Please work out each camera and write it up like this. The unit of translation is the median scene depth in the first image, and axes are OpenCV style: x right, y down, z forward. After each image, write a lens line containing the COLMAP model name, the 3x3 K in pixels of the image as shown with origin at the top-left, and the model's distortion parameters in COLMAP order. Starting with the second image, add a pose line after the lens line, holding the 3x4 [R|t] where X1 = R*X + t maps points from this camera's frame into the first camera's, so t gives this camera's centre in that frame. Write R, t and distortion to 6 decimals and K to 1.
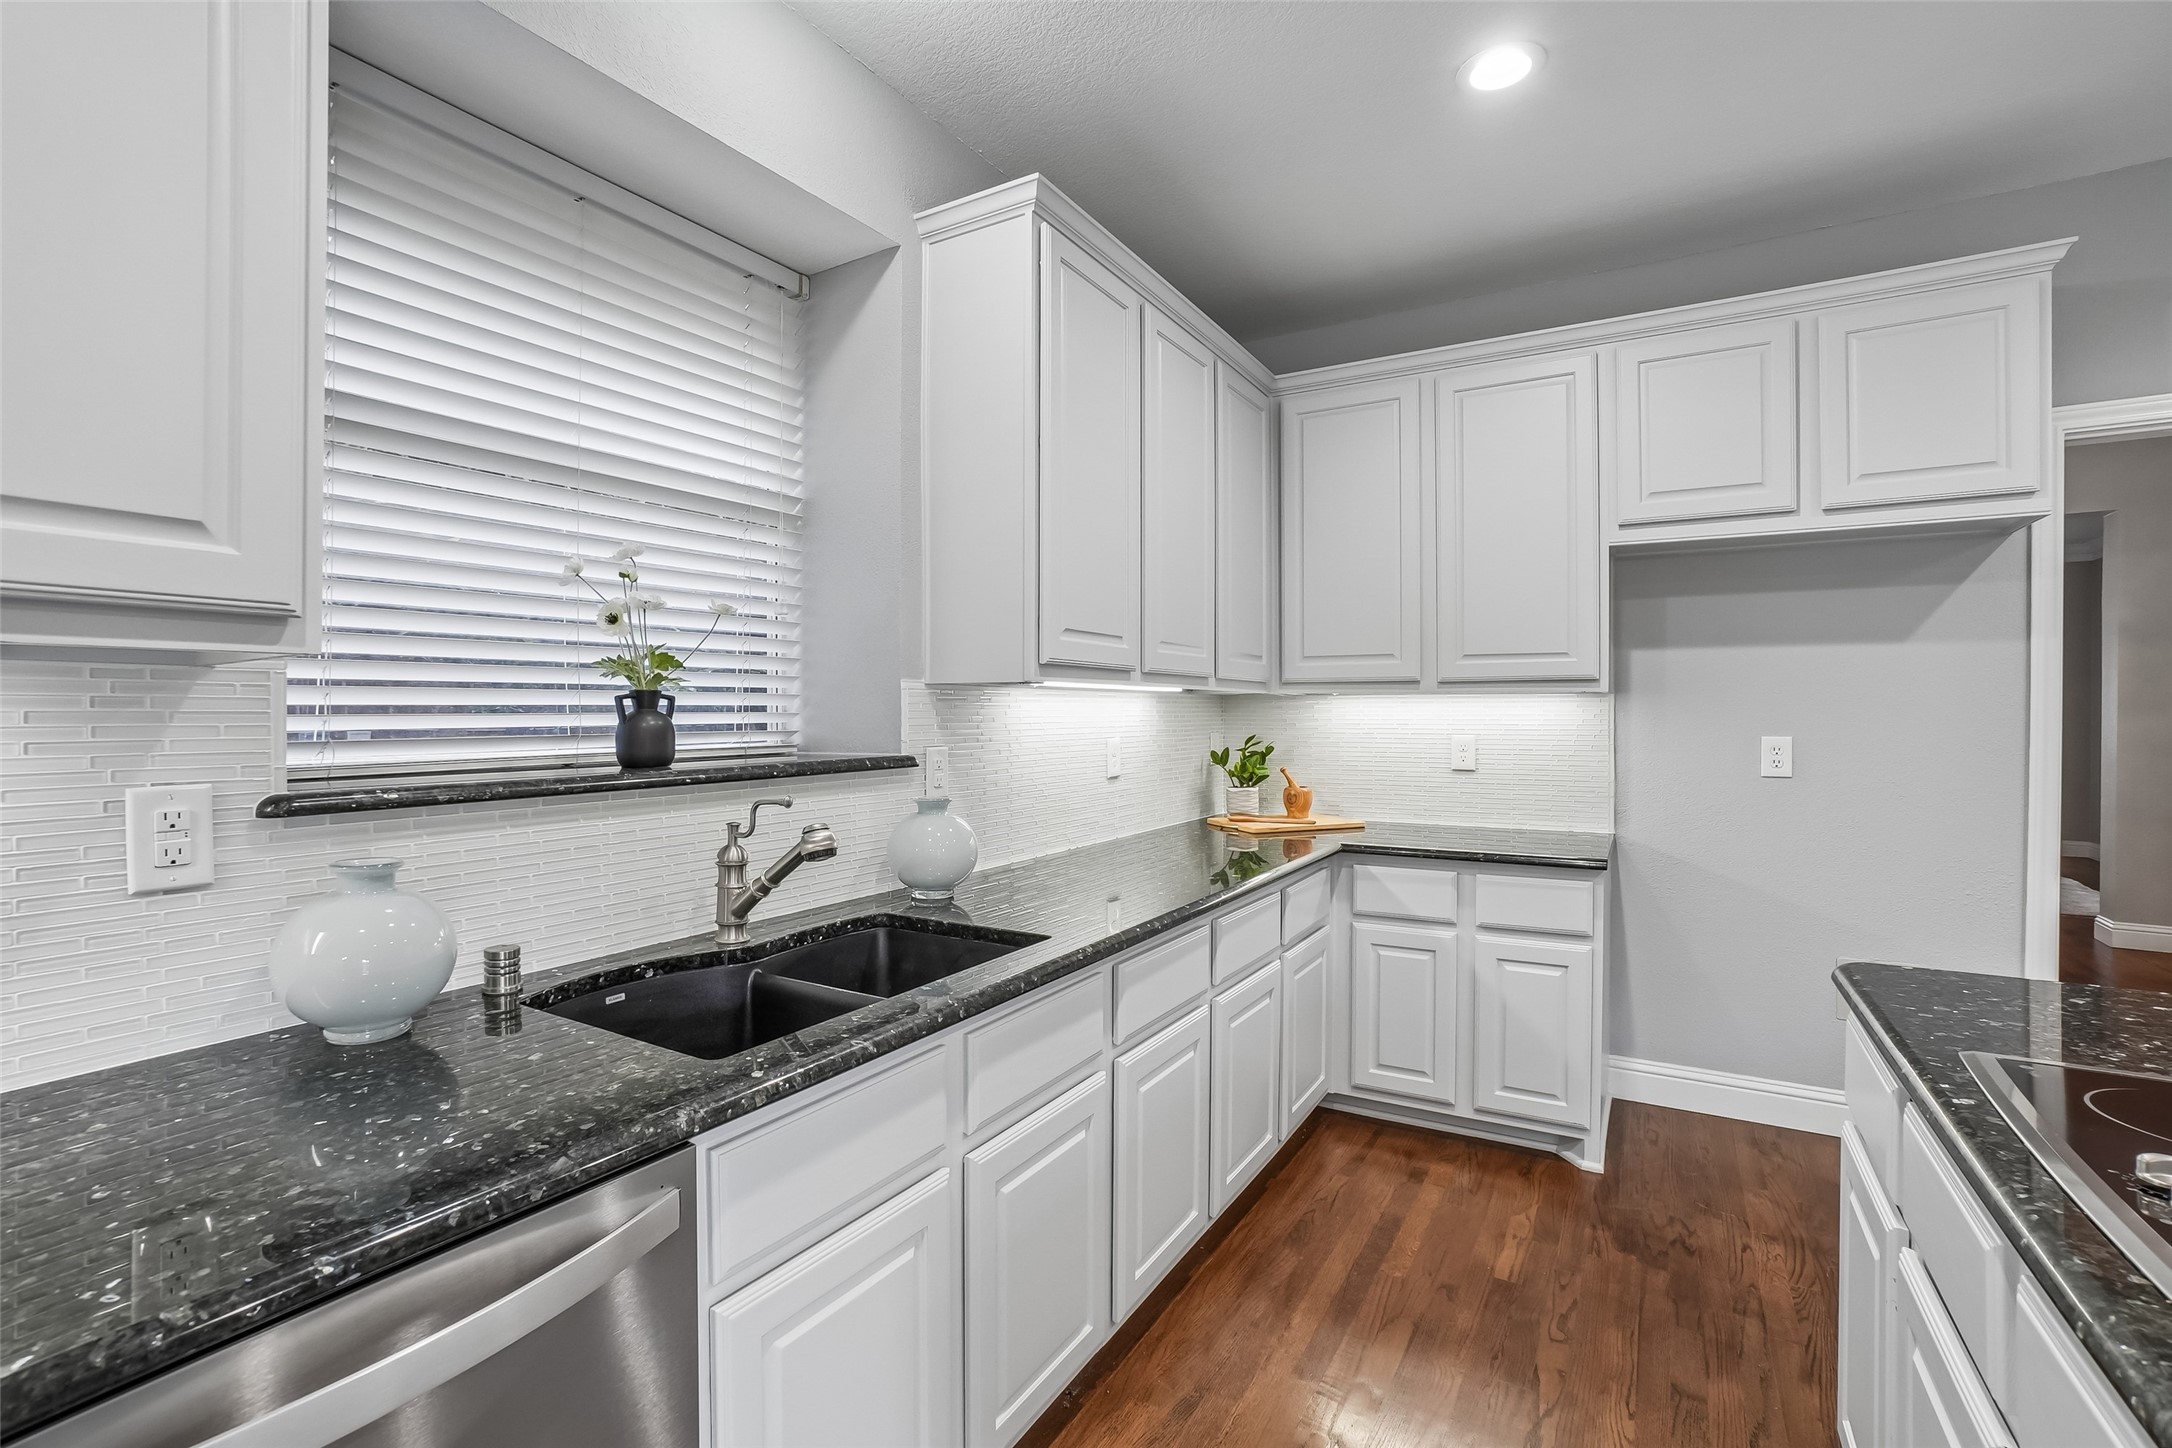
lens RADIAL K [[984.7, 0, 1057.9], [0, 984.7, 717.3], [0, 0, 1]] dist [-0.062658, 0.022674]
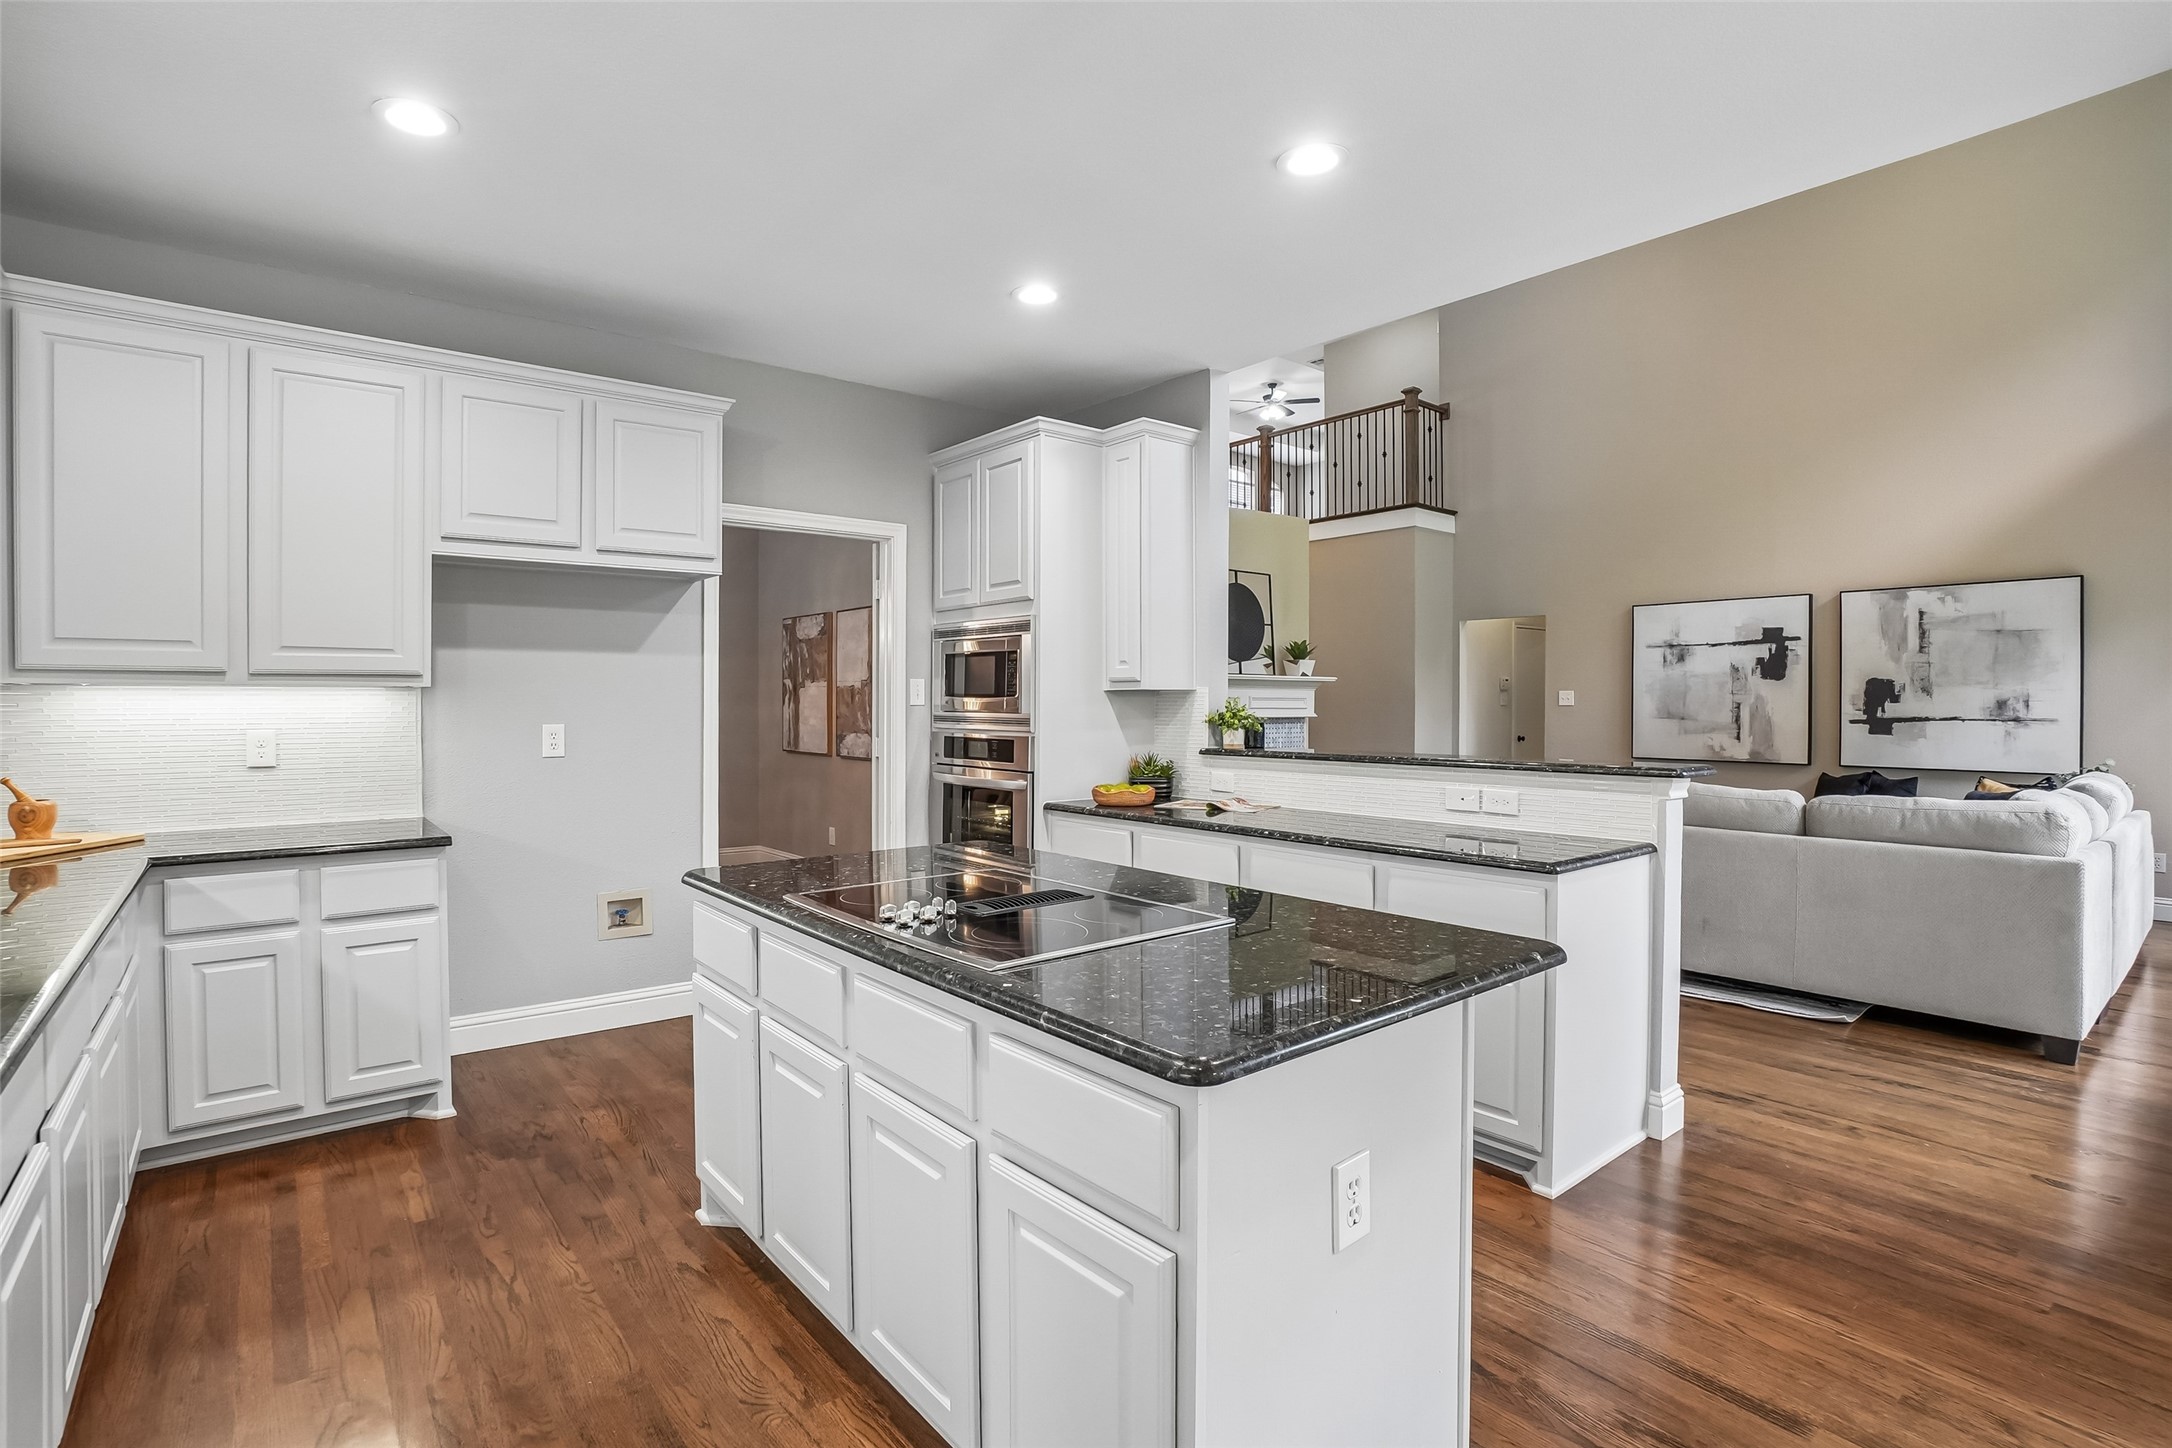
lens RADIAL K [[984.7, 0, 1057.9], [0, 984.7, 717.3], [0, 0, 1]] dist [-0.062658, 0.022674]
pose [[0.340739, -0.014876, 0.940040, -0.230494], [0.005935, 0.999889, 0.013672, -0.002294], [-0.940139, 0.000921, 0.340790, -0.046670]]
